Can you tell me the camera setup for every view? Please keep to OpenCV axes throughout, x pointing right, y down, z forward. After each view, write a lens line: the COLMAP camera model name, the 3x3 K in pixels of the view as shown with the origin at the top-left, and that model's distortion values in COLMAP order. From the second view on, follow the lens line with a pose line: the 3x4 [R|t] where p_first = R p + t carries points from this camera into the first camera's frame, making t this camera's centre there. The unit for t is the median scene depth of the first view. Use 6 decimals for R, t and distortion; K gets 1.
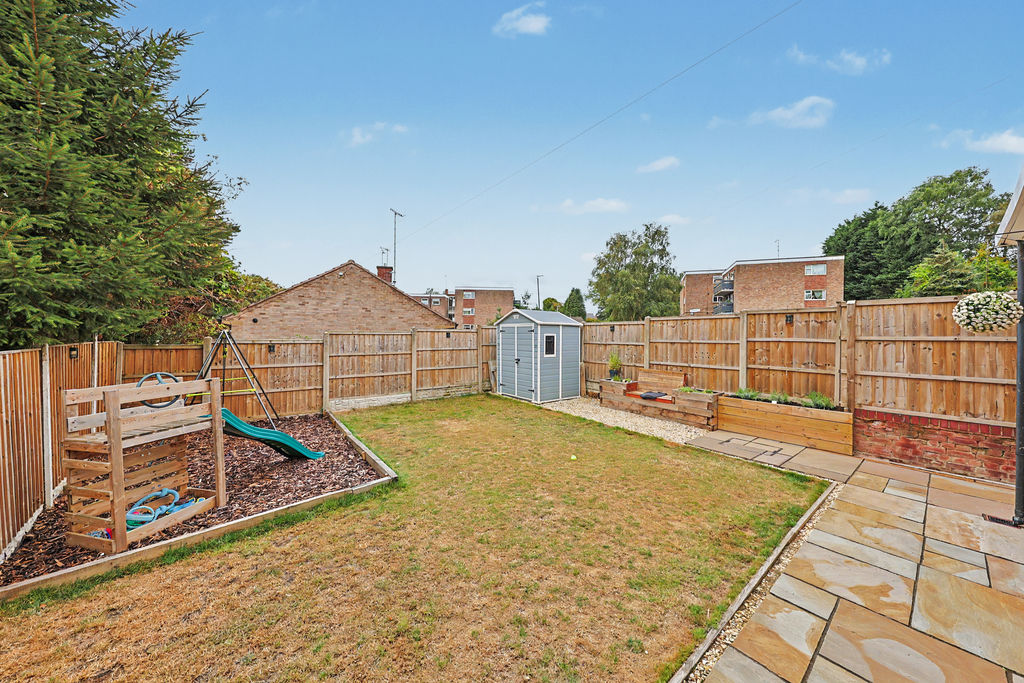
lens RADIAL K [[346.2, 0, 516.1], [0, 346.2, 339.4], [0, 0, 1]] dist [0.010413, -0.001495]
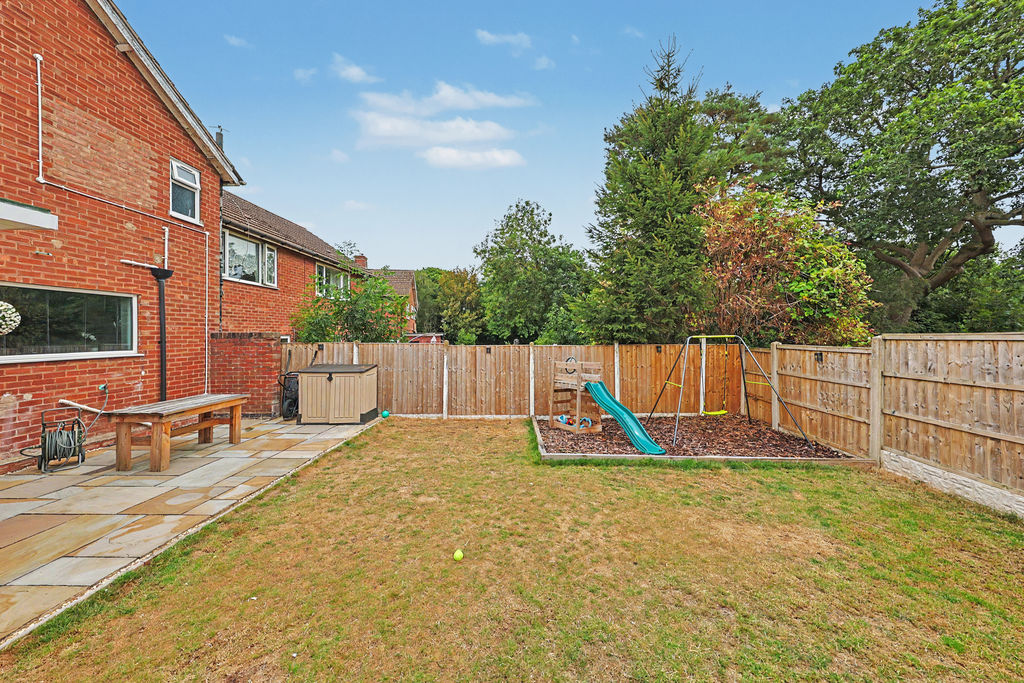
lens RADIAL K [[346.2, 0, 518.6], [0, 346.2, 333.8], [0, 0, 1]] dist [0.010413, -0.001495]
pose [[-0.639899, -0.012806, -0.768353, 0.372671], [-0.013827, 0.999891, -0.005149, -0.013746], [0.768335, 0.007329, -0.640006, 0.982241]]
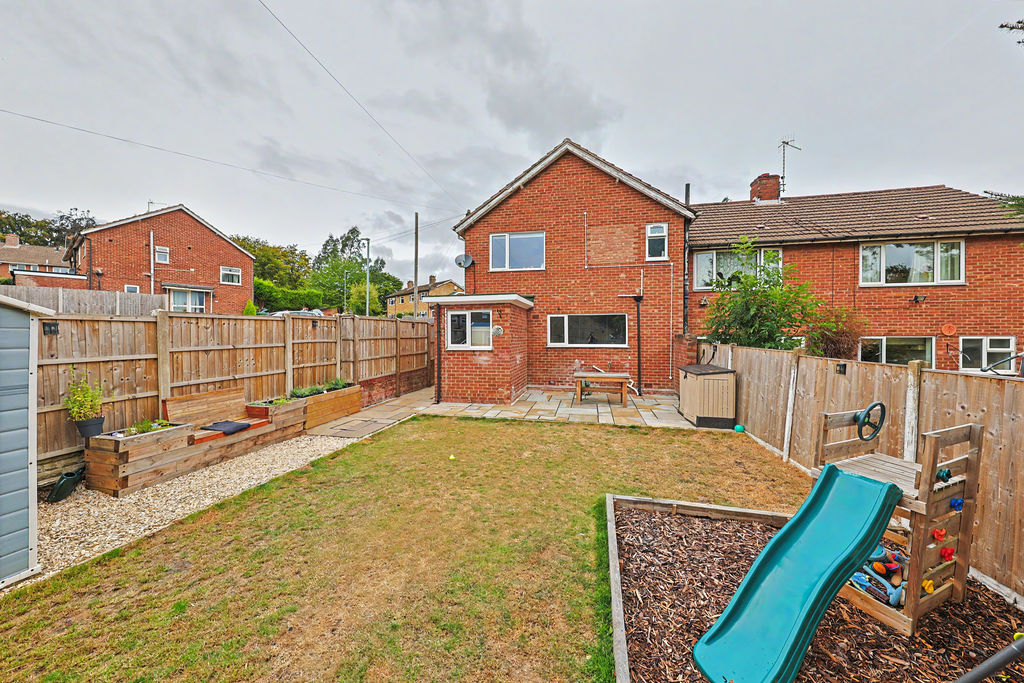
lens RADIAL K [[346.2, 0, 519.8], [0, 346.2, 338.2], [0, 0, 1]] dist [0.010413, -0.001495]
pose [[-0.633099, -0.024022, 0.773698, -0.529906], [0.001122, 0.999489, 0.031951, -0.039191], [-0.774070, 0.021096, -0.632749, 1.025698]]
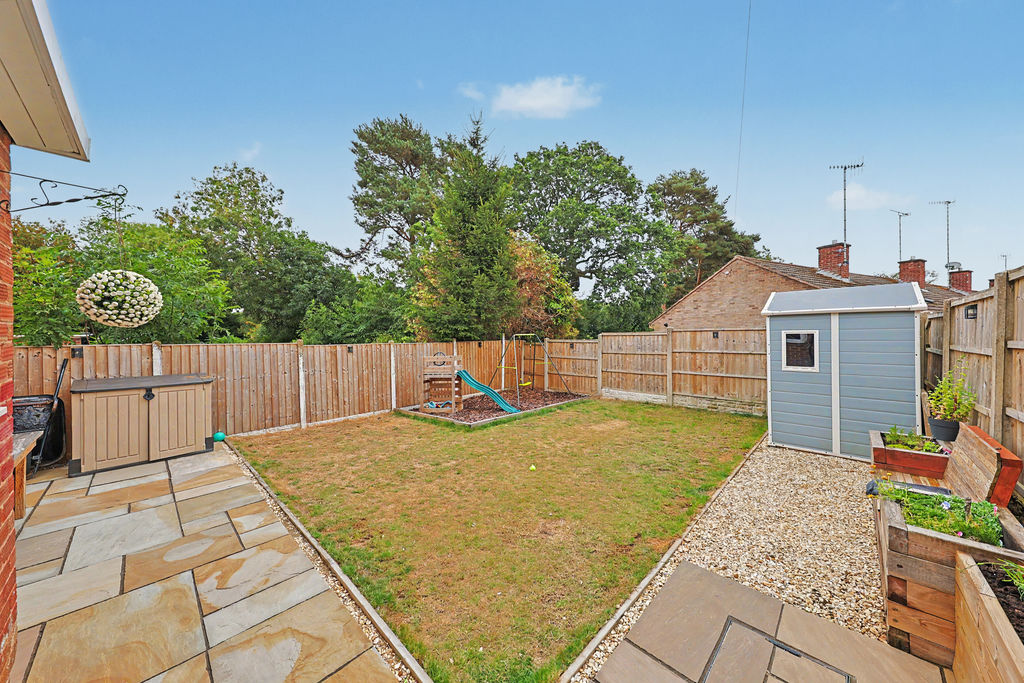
lens RADIAL K [[346.2, 0, 521.4], [0, 346.2, 338.3], [0, 0, 1]] dist [0.010413, -0.001495]
pose [[0.146712, -0.003520, -0.989173, 0.729372], [-0.004545, 0.999981, -0.004233, 0.001973], [0.989169, 0.005117, 0.146693, 0.569221]]
